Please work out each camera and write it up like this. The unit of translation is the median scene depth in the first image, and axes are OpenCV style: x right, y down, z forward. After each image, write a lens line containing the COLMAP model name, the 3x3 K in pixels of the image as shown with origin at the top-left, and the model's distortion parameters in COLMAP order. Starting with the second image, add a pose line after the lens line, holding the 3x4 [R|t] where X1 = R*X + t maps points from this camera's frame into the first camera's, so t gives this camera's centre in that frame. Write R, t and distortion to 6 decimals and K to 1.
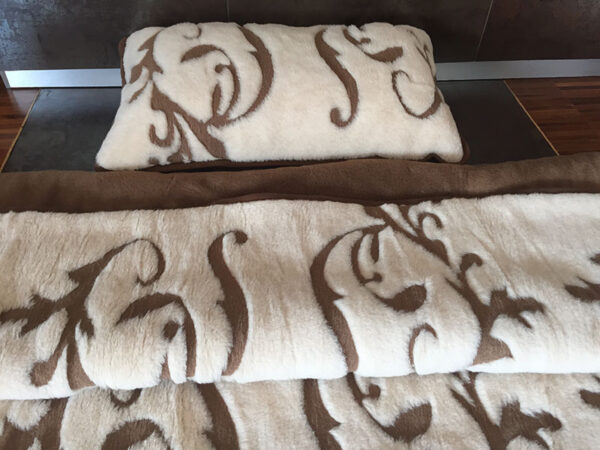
lens RADIAL K [[516.5, 0, 300.0], [0, 516.5, 225.0], [0, 0, 1]] dist [0.092761, -0.141640]
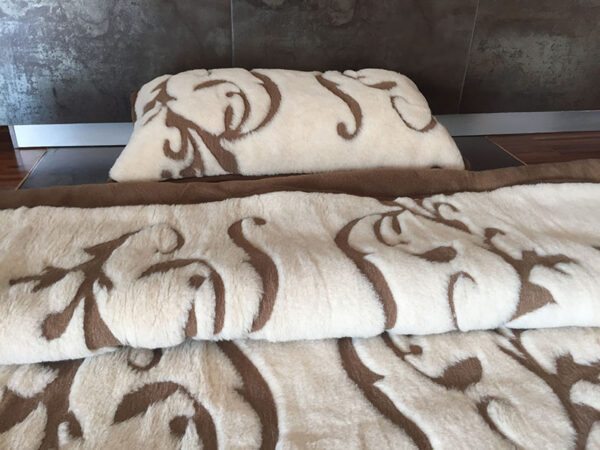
lens RADIAL K [[516.5, 0, 300.0], [0, 516.5, 225.0], [0, 0, 1]] dist [0.092761, -0.141640]
pose [[0.998276, -0.035197, 0.046968, -0.081458], [0.046931, 0.959241, -0.278667, 0.297702], [-0.035245, 0.280391, 0.959239, 0.053072]]
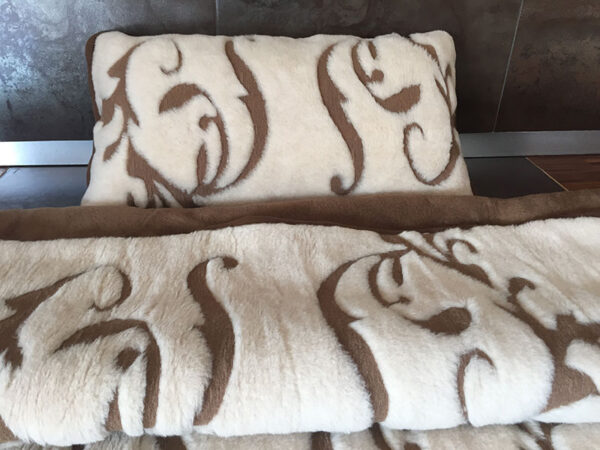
lens RADIAL K [[516.5, 0, 300.0], [0, 516.5, 225.0], [0, 0, 1]] dist [0.092761, -0.141640]
pose [[0.999867, -0.016191, -0.001756, -0.002490], [0.015190, 0.966029, -0.257987, 0.170548], [0.005873, 0.257926, 0.966147, 0.199021]]
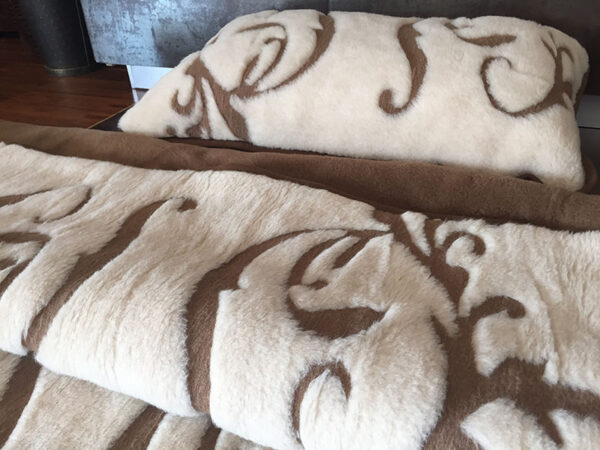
lens RADIAL K [[516.5, 0, 300.0], [0, 516.5, 225.0], [0, 0, 1]] dist [0.092761, -0.141640]
pose [[0.893925, 0.175642, -0.412368, 0.330753], [-0.262769, 0.950699, -0.164691, 0.125846], [0.363111, 0.255579, 0.896008, 0.383943]]
